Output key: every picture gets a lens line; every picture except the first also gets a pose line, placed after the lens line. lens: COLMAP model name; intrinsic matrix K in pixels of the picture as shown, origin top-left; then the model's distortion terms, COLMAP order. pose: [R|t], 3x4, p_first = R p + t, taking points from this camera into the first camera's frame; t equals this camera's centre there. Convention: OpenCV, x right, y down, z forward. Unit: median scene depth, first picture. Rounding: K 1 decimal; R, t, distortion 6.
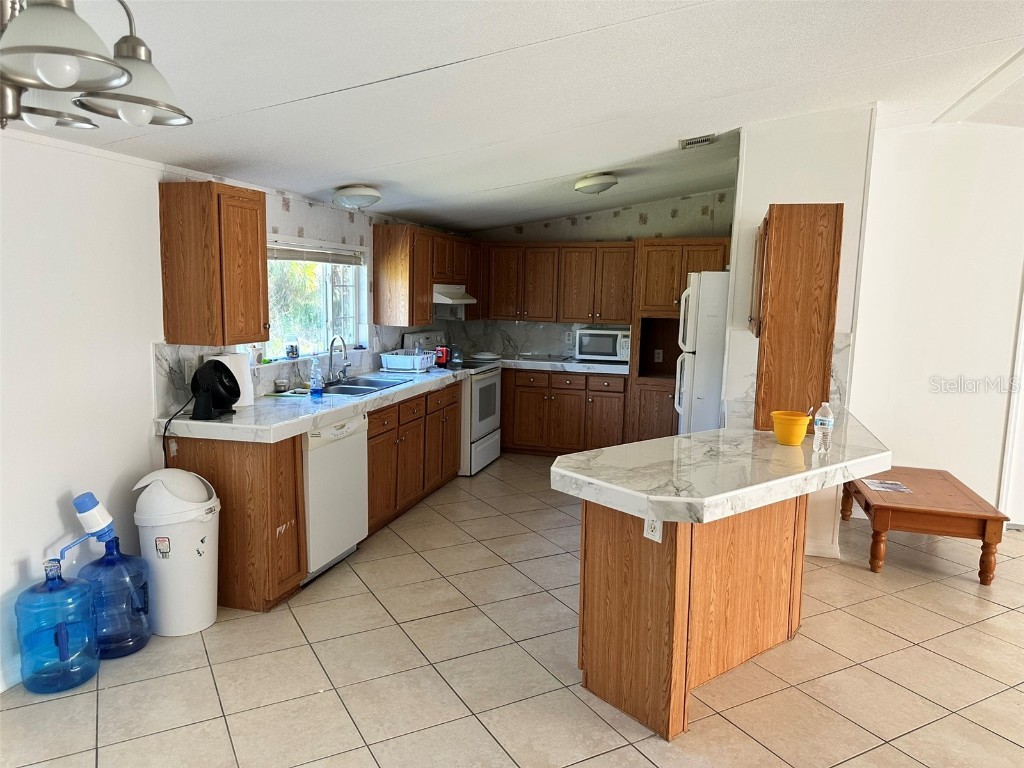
lens RADIAL K [[719.5, 0, 508.2], [0, 719.5, 385.1], [0, 0, 1]] dist [0.117118, -0.173166]
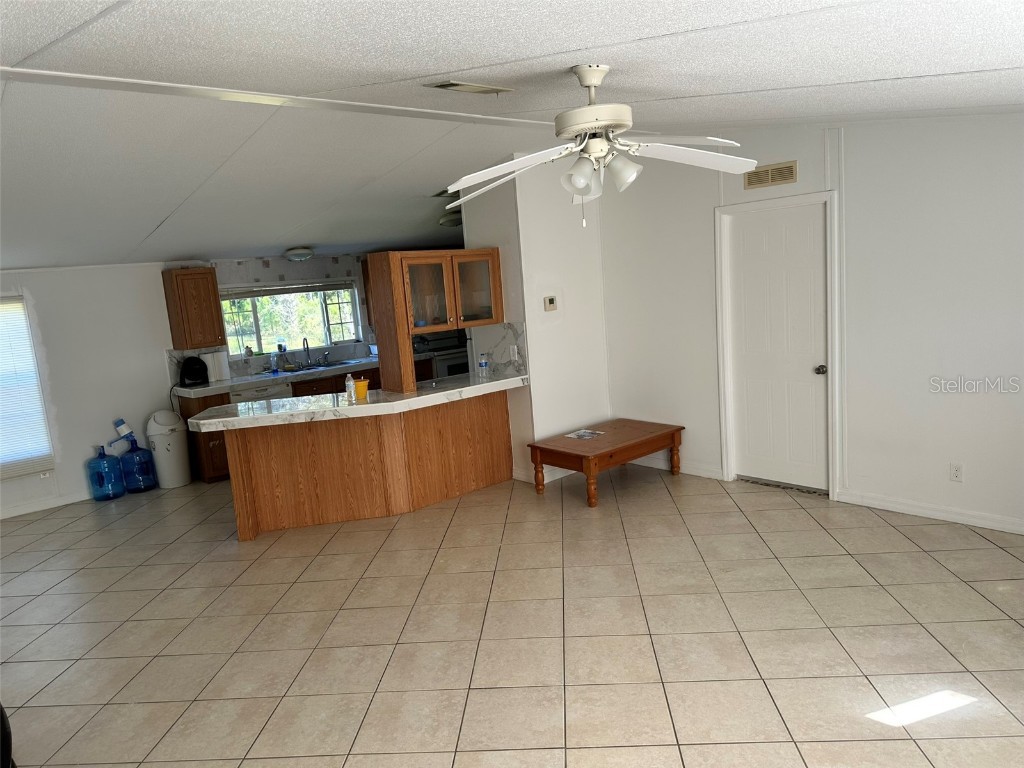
lens RADIAL K [[714.0, 0, 515.3], [0, 714.0, 388.4], [0, 0, 1]] dist [0.145874, -0.213961]
pose [[0.834781, -0.006556, -0.550542, 0.942029], [0.031024, 0.998901, 0.035146, 0.006395], [0.549707, -0.046419, 0.834067, -0.114863]]
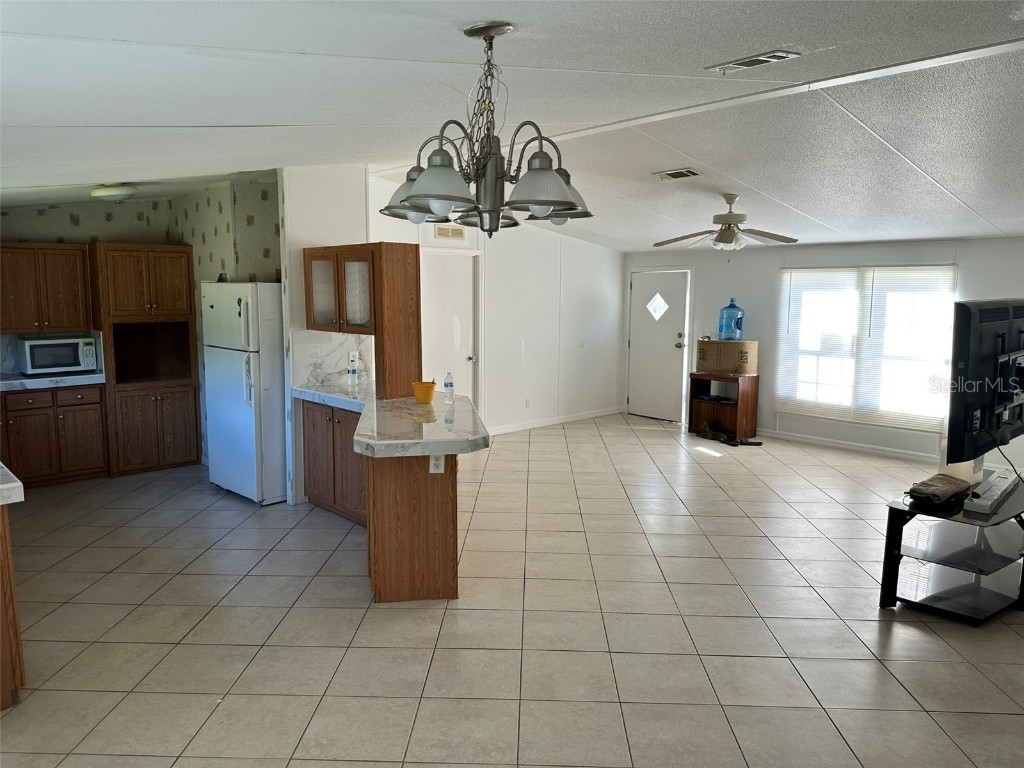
lens RADIAL K [[722.2, 0, 509.1], [0, 722.2, 375.9], [0, 0, 1]] dist [0.107457, -0.132012]
pose [[0.518076, -0.125152, 0.846129, -0.466541], [0.120206, 0.990073, 0.072842, -0.037813], [-0.846846, 0.063971, 0.527977, 0.030706]]
